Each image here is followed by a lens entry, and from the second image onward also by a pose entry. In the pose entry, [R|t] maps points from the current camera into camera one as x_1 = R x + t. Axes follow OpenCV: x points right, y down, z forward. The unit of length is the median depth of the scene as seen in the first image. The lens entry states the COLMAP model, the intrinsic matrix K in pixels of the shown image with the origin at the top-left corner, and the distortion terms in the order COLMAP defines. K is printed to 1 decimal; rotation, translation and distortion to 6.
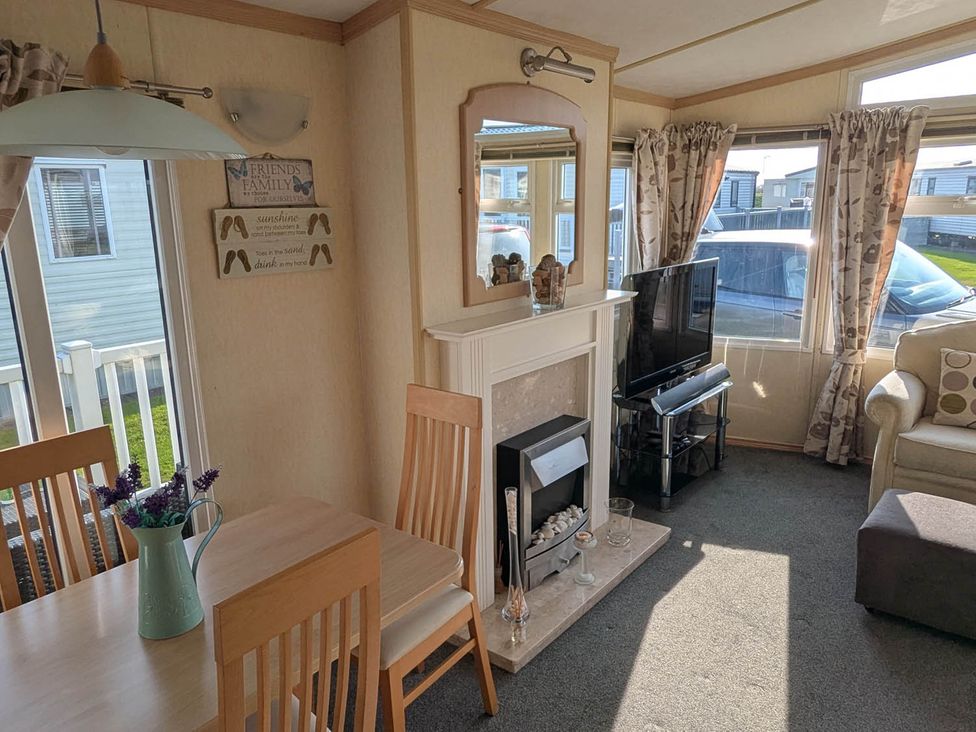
lens RADIAL K [[686.3, 0, 482.5], [0, 686.3, 362.6], [0, 0, 1]] dist [0.001693, -0.006059]
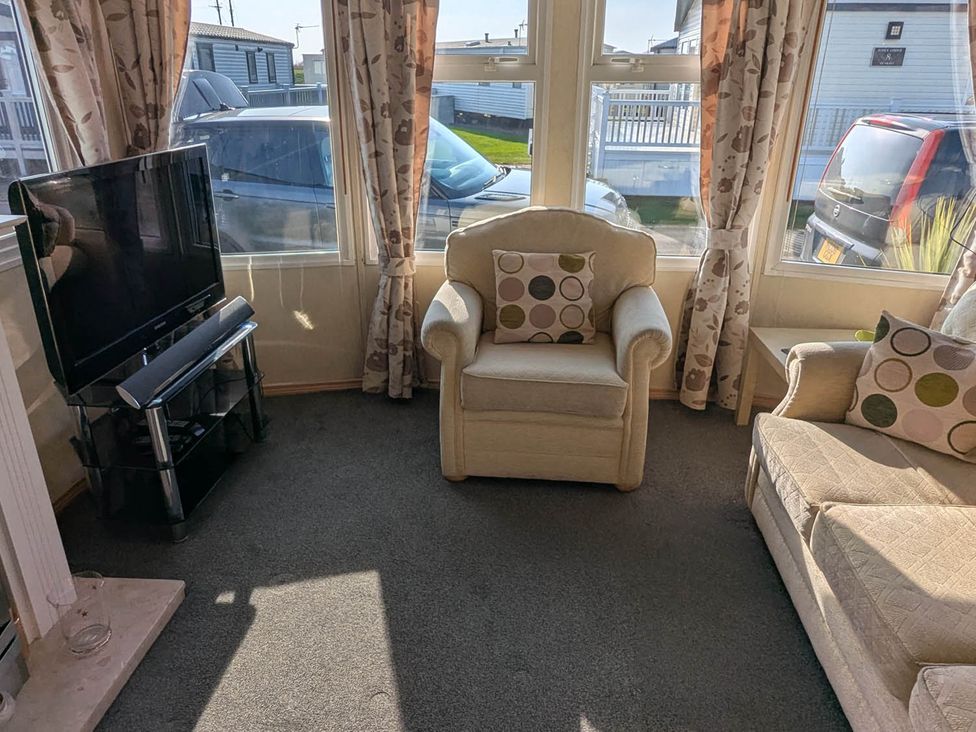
lens RADIAL K [[691.1, 0, 482.0], [0, 691.1, 365.2], [0, 0, 1]] dist [0.010887, -0.019038]
pose [[0.820798, -0.200752, 0.534779, 0.173998], [0.111615, 0.974528, 0.194519, -0.045978], [-0.560208, -0.099972, 0.822297, 0.290390]]
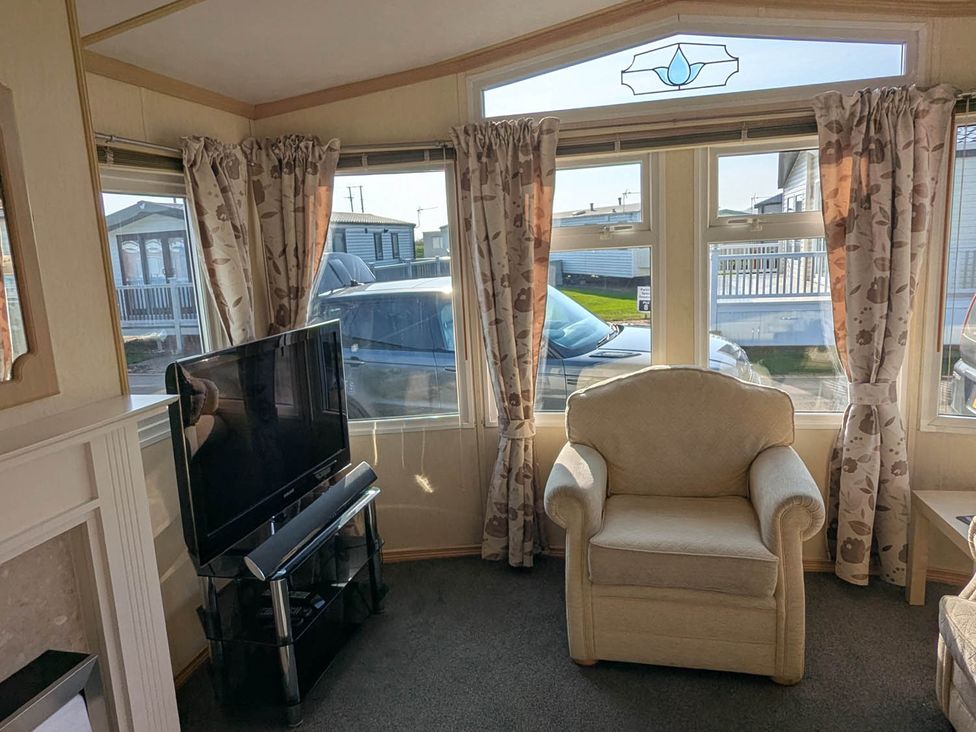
lens RADIAL K [[691.1, 0, 482.0], [0, 691.1, 365.2], [0, 0, 1]] dist [0.010887, -0.019038]
pose [[0.896190, -0.106535, 0.430689, 0.174487], [0.138910, 0.989312, -0.044333, -0.056065], [-0.421363, 0.099558, 0.901411, 0.310858]]
